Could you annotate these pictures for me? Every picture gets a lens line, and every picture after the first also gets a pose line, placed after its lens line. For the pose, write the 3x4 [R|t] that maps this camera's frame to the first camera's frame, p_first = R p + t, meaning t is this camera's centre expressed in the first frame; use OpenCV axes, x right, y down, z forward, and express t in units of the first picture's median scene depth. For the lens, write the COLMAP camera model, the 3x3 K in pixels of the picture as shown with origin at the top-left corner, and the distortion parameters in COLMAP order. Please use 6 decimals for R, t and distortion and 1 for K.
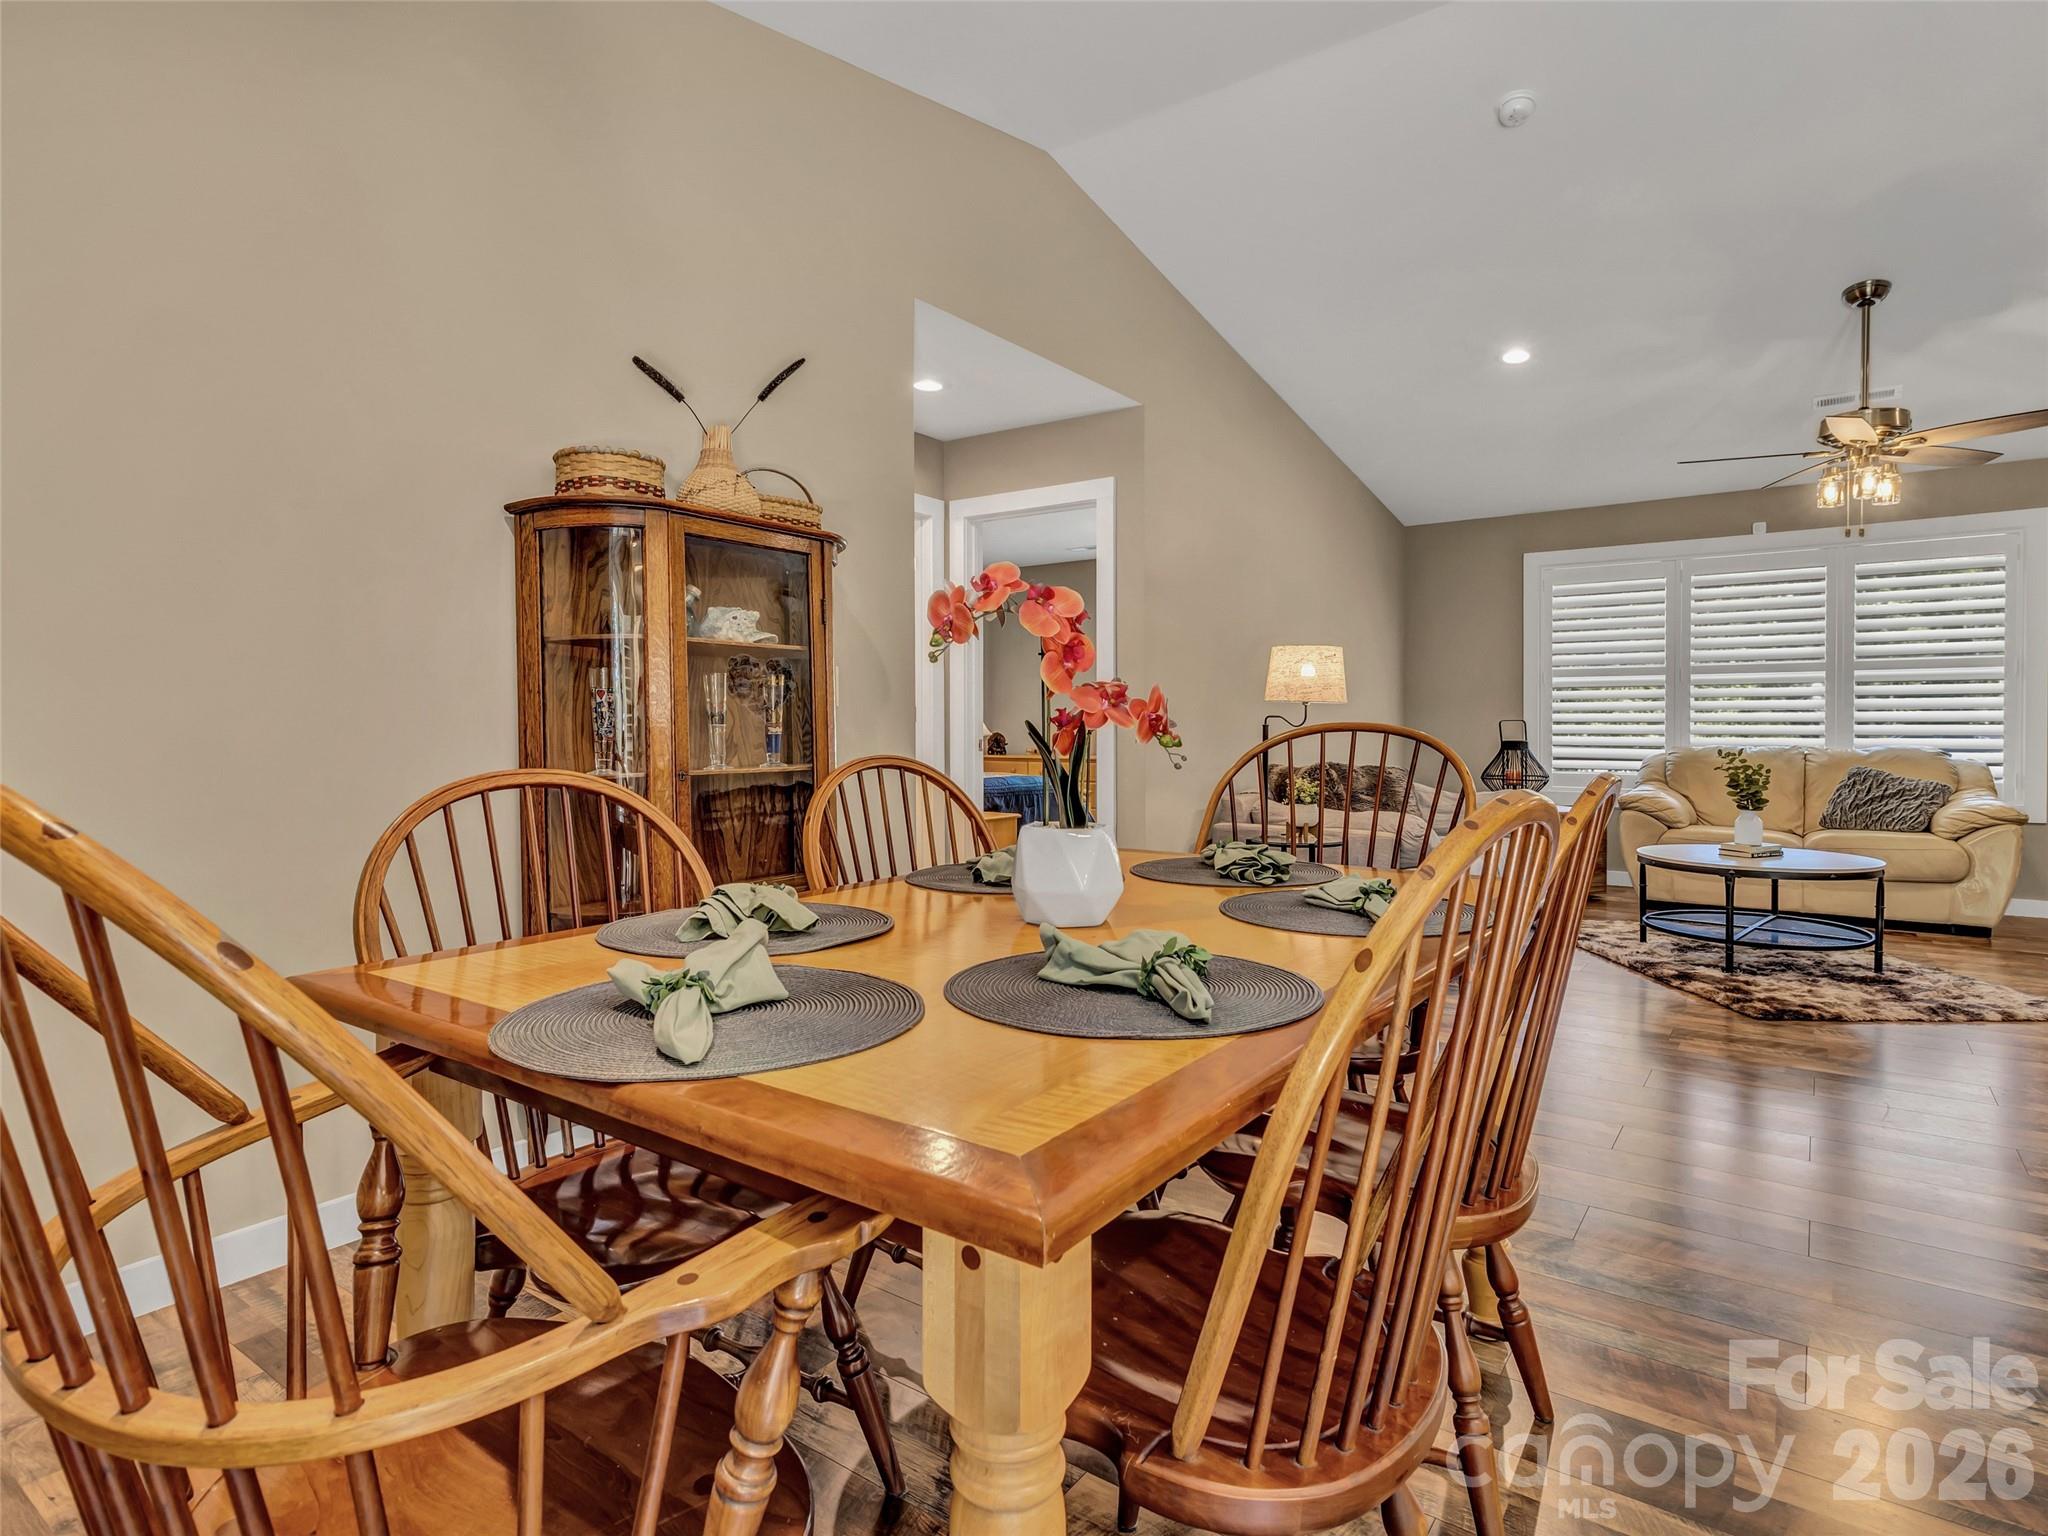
lens RADIAL K [[1104.6, 0, 1036.7], [0, 1104.6, 735.0], [0, 0, 1]] dist [0.001335, 0.001148]
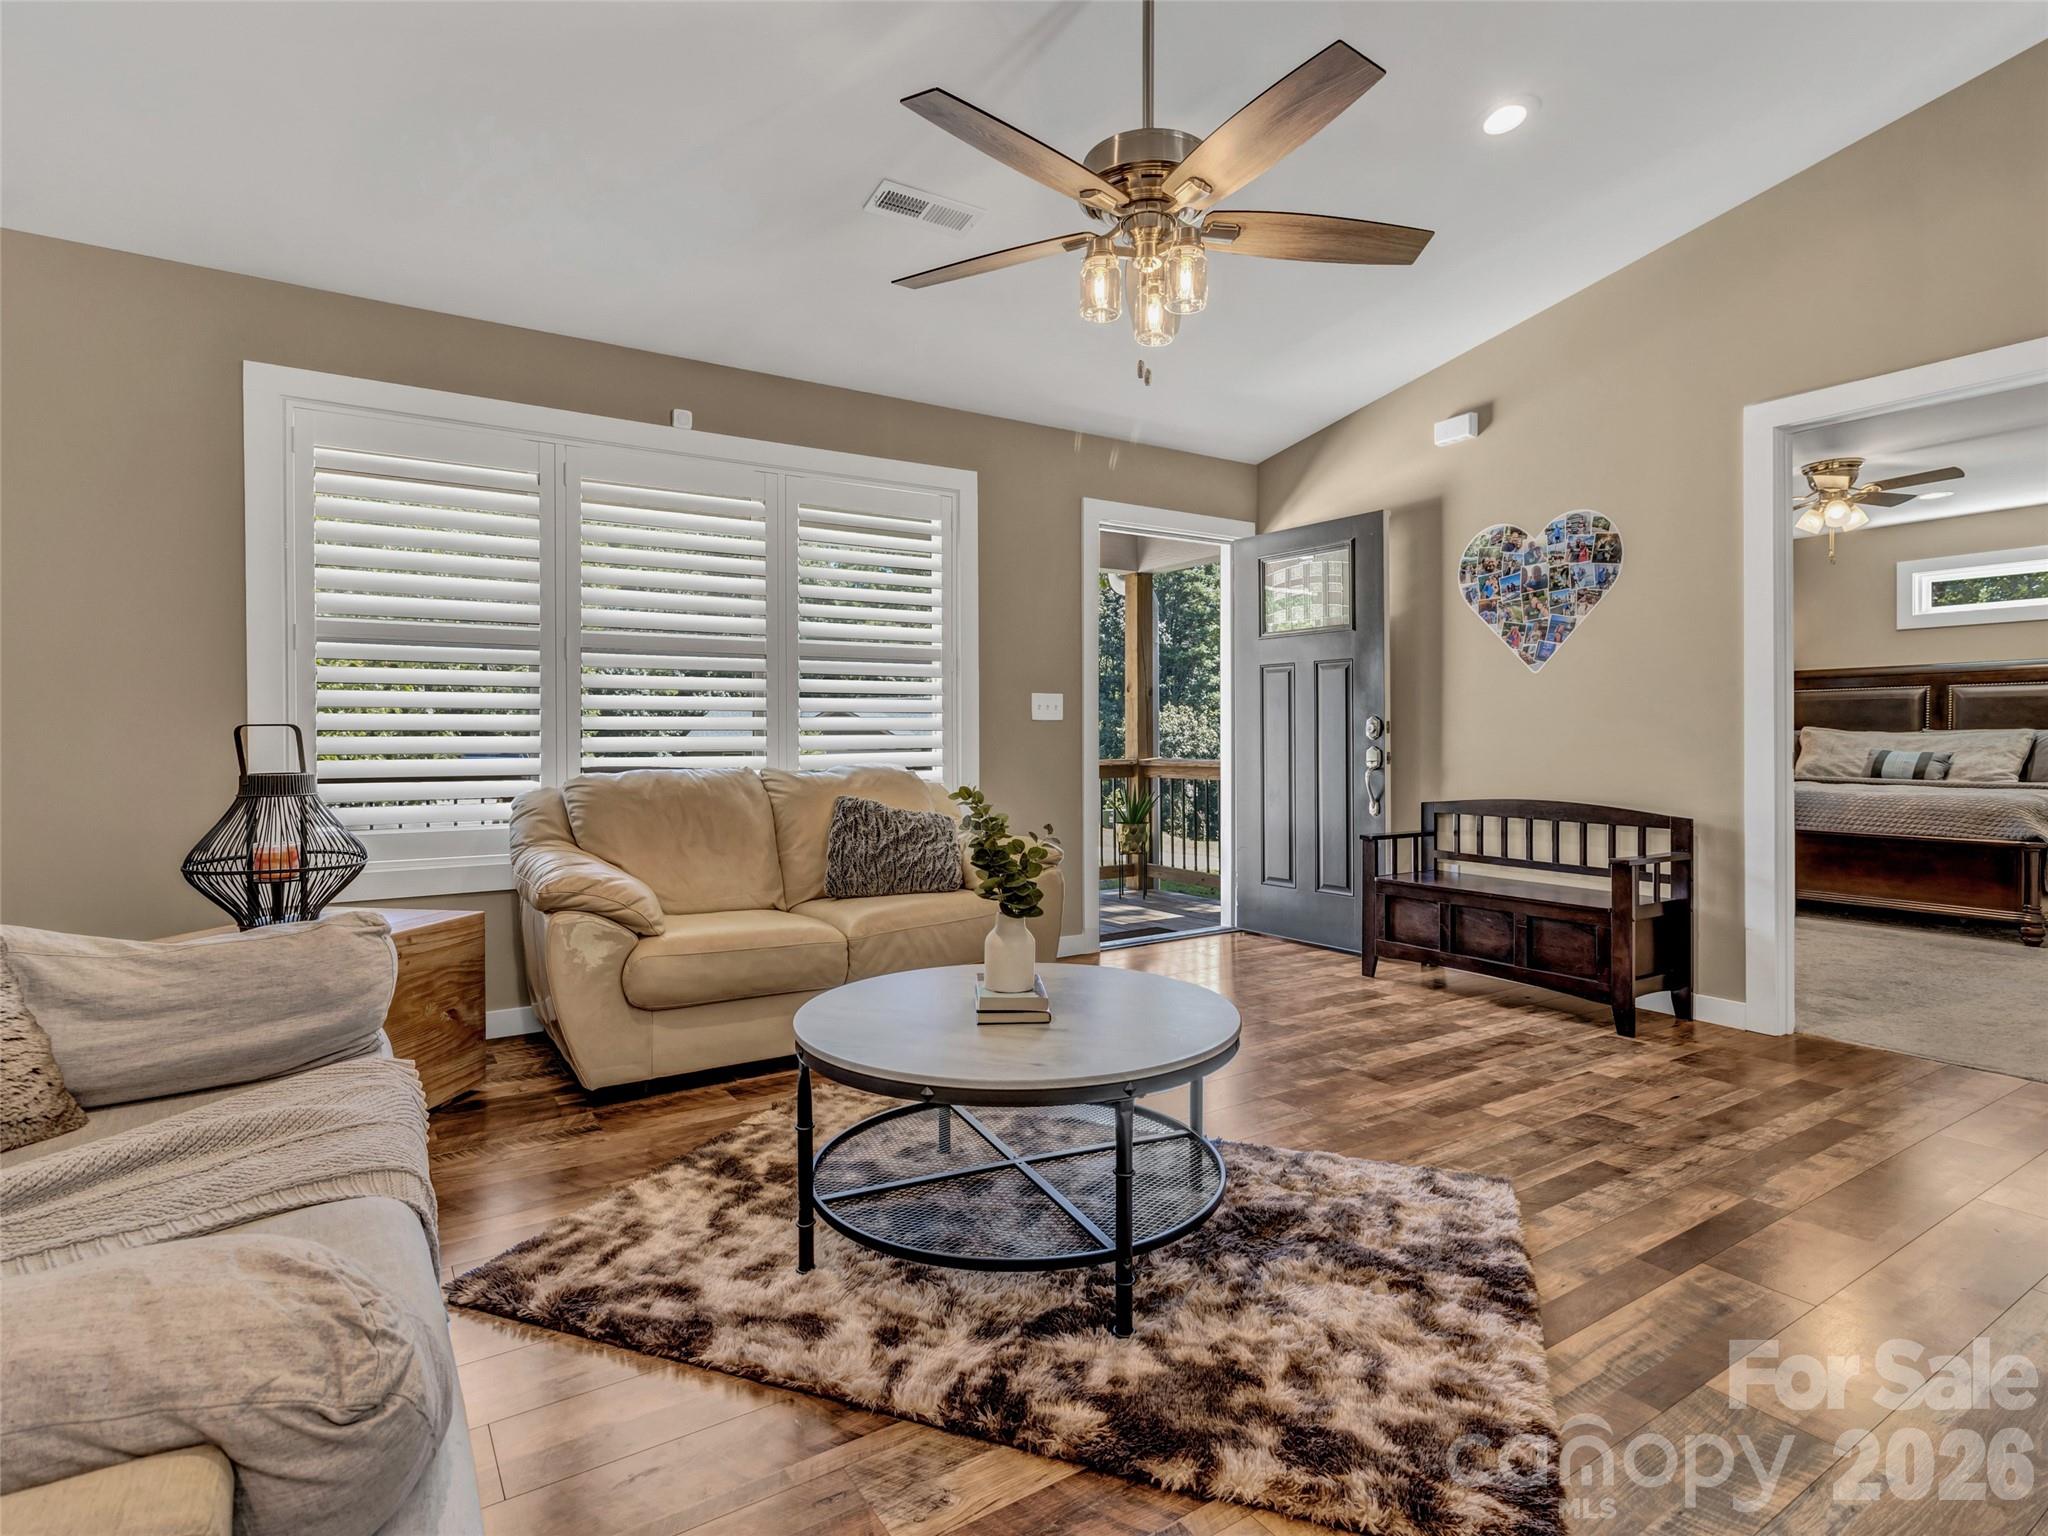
lens RADIAL K [[1058.3, 0, 1026.0], [0, 1058.3, 744.9], [0, 0, 1]] dist [0.001630, 0.000569]
pose [[0.366550, -0.010291, 0.930342, 0.186492], [0.010576, 0.999920, 0.006893, -0.006682], [-0.930338, 0.007313, 0.366629, 0.668640]]
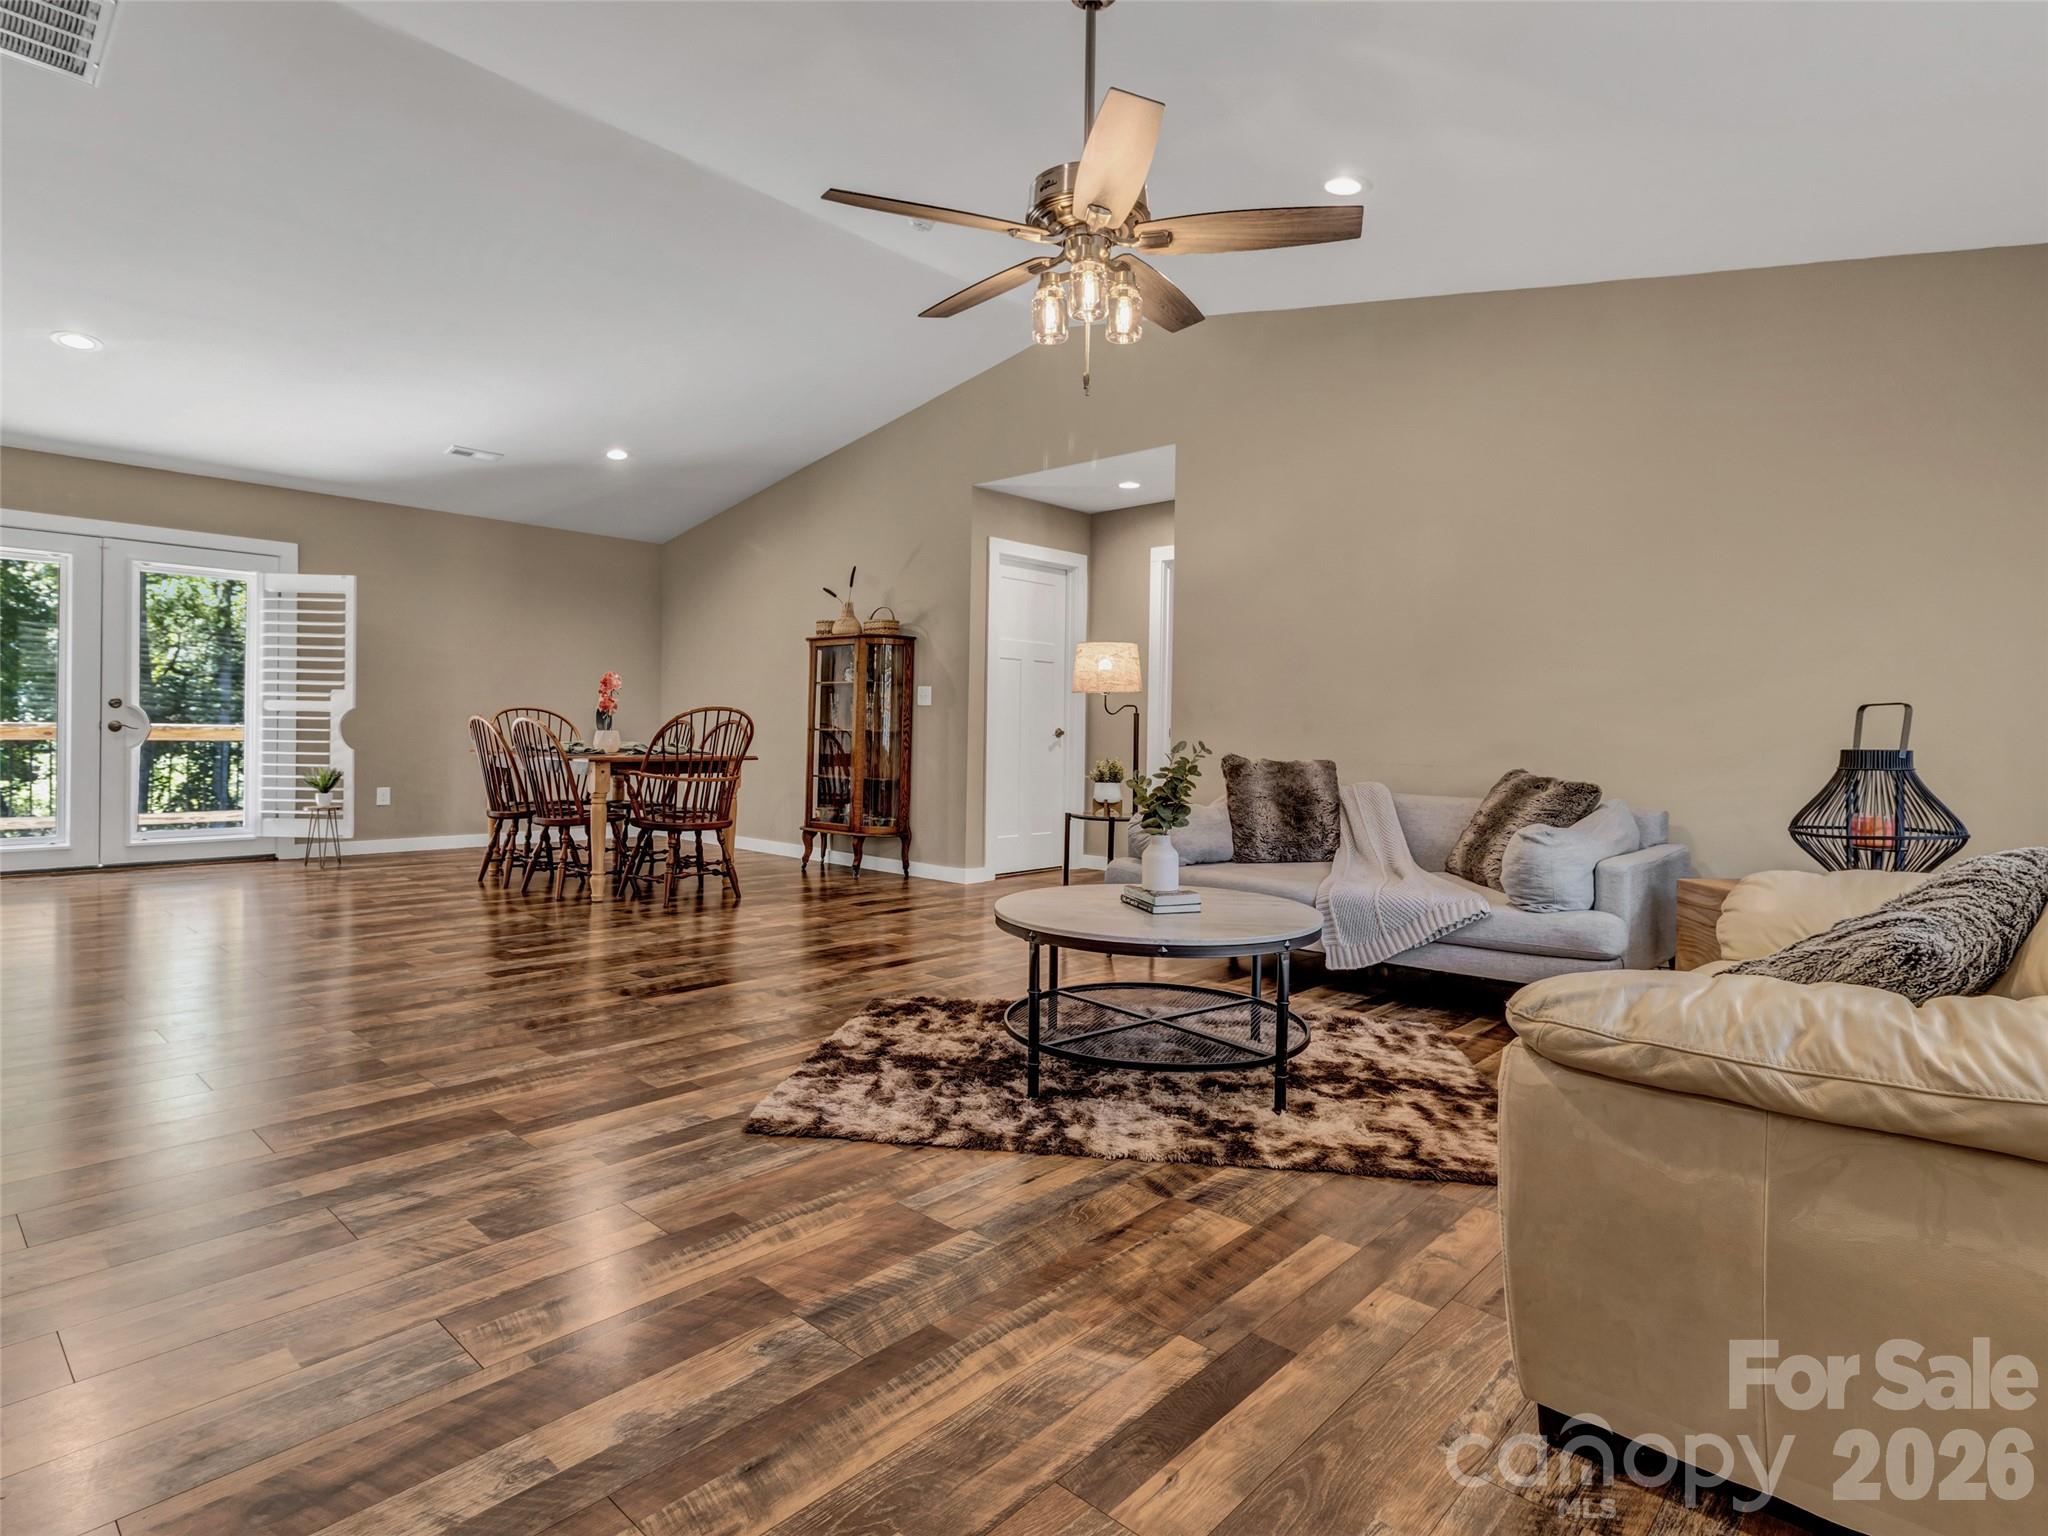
lens RADIAL K [[1104.6, 0, 1036.7], [0, 1104.6, 735.0], [0, 0, 1]] dist [0.001335, 0.001148]
pose [[-0.116428, 0.008493, -0.993163, 1.044363], [-0.026493, 0.999581, 0.011654, 0.002121], [0.992846, 0.027668, -0.116154, 0.808245]]
